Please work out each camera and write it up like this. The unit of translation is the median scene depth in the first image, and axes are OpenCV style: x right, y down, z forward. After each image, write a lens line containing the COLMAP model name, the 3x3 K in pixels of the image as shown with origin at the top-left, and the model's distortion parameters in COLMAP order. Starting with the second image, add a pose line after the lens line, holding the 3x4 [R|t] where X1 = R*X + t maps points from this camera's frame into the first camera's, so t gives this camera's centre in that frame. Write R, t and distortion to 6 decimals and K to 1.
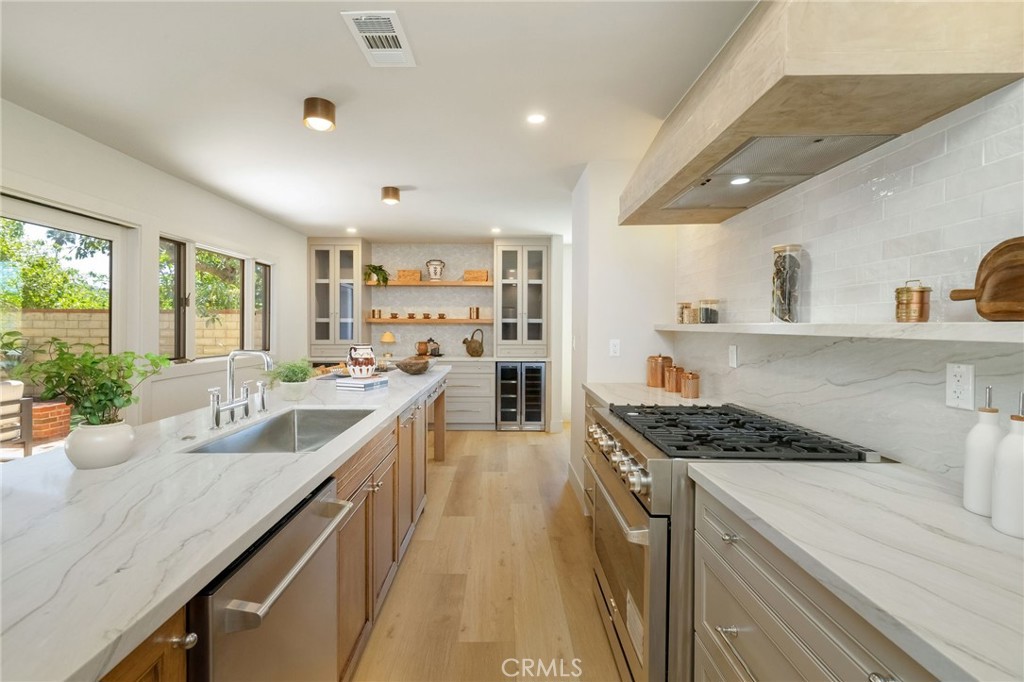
lens RADIAL K [[471.1, 0, 514.1], [0, 471.1, 337.5], [0, 0, 1]] dist [0.004926, 0.000398]
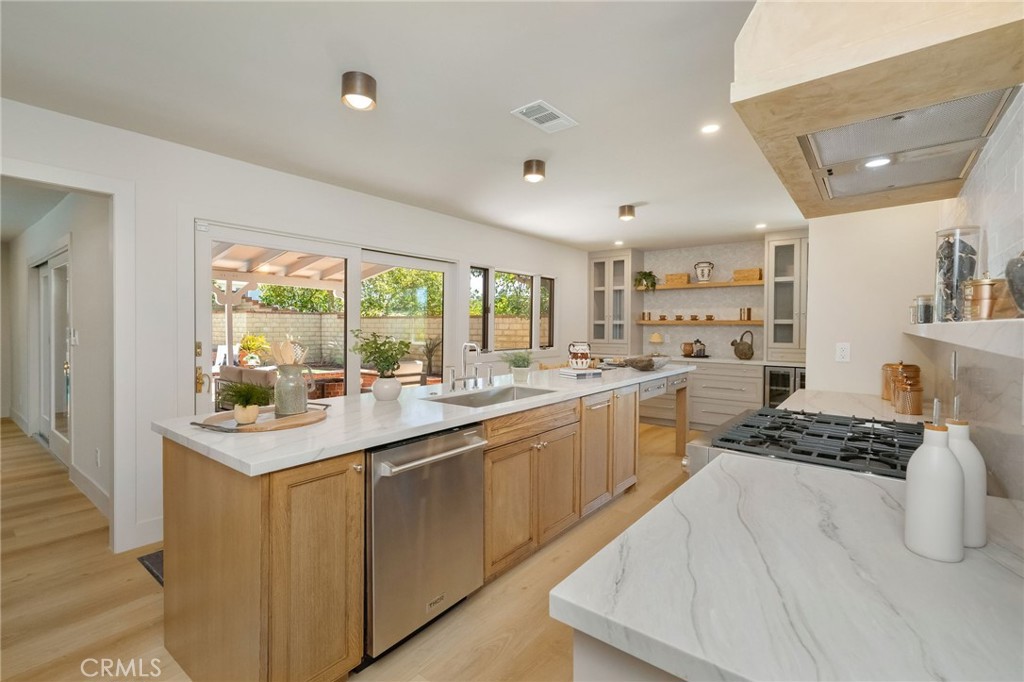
lens RADIAL K [[471.1, 0, 521.6], [0, 471.1, 334.8], [0, 0, 1]] dist [0.004926, 0.000398]
pose [[0.786887, 0.011147, -0.616996, 0.160784], [-0.016812, 0.999853, -0.003377, 0.001582], [0.616868, 0.013030, 0.786959, -0.033488]]
